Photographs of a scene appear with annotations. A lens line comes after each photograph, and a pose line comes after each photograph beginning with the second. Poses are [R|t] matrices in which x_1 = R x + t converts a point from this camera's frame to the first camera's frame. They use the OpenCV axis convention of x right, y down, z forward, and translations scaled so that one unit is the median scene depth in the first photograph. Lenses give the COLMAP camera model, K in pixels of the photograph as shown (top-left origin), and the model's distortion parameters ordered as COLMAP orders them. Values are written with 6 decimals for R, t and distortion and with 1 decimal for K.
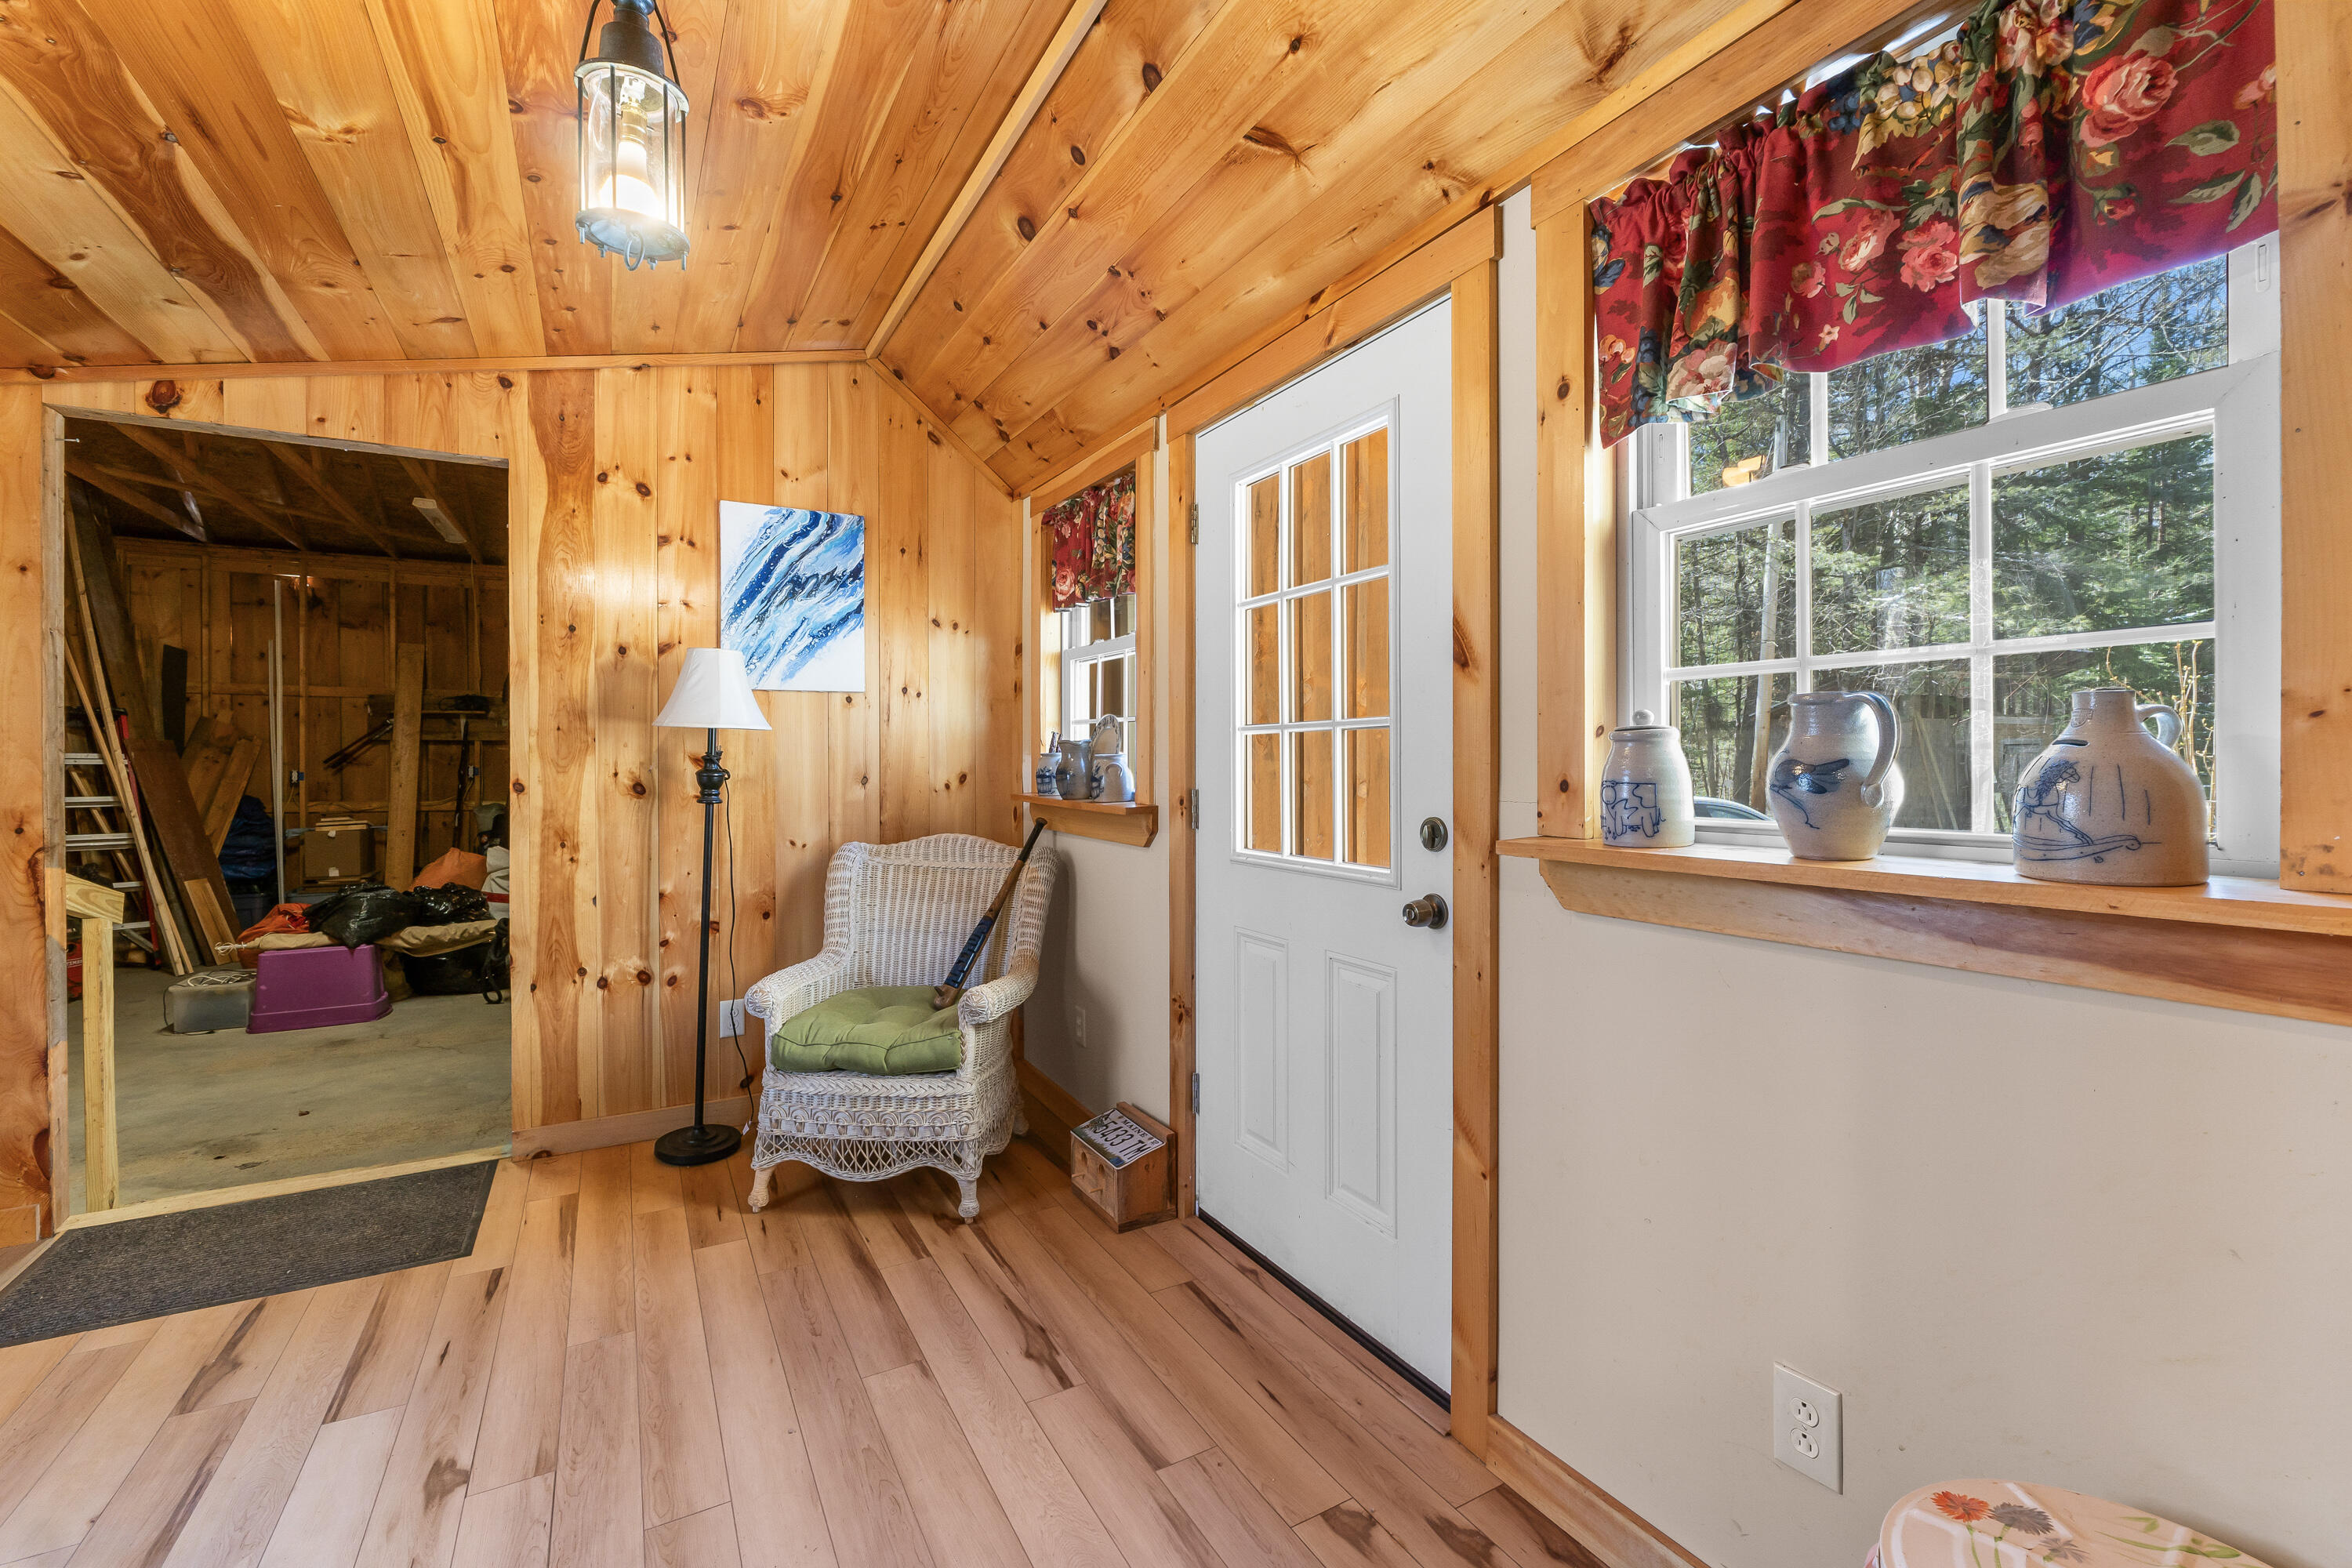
lens RADIAL K [[986.1, 0, 1185.9], [0, 986.1, 772.3], [0, 0, 1]] dist [-0.008377, -0.000599]
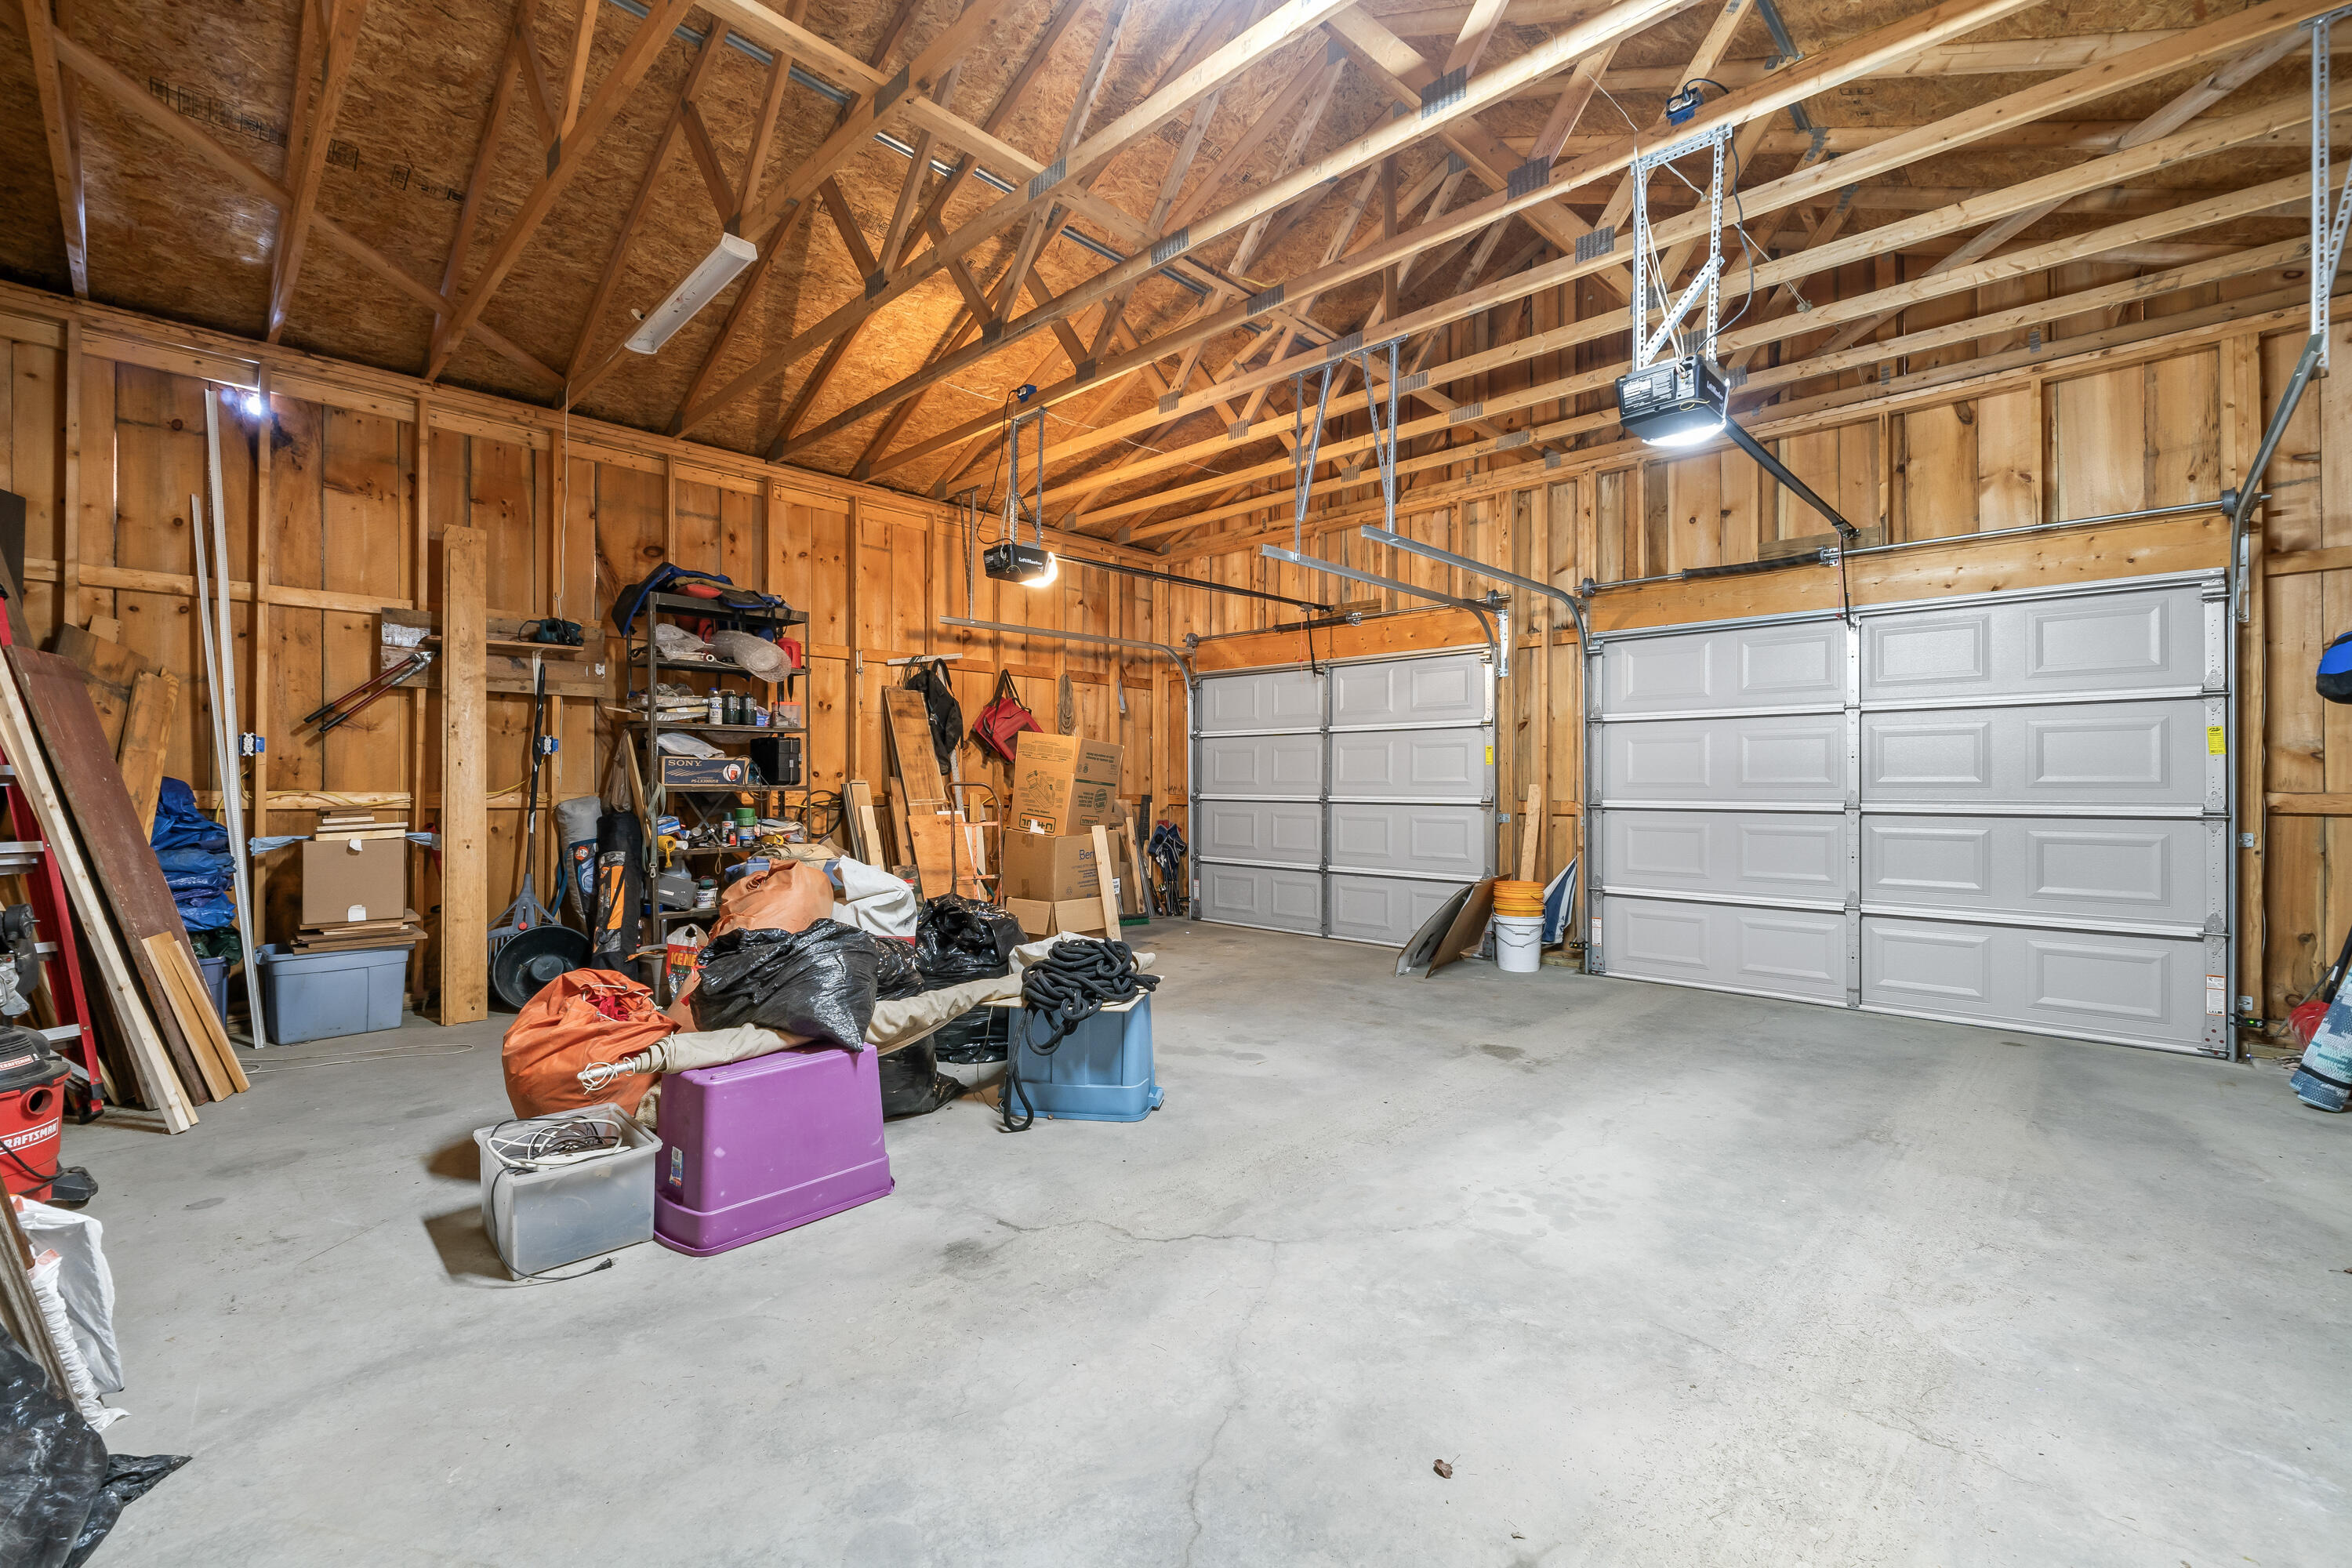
lens RADIAL K [[986.1, 0, 1172.8], [0, 986.1, 782.5], [0, 0, 1]] dist [-0.008377, -0.000599]
pose [[0.958415, 0.001668, 0.285374, -0.553676], [0.002151, 0.999912, -0.013070, 0.033445], [-0.285371, 0.013140, 0.958327, 0.312211]]
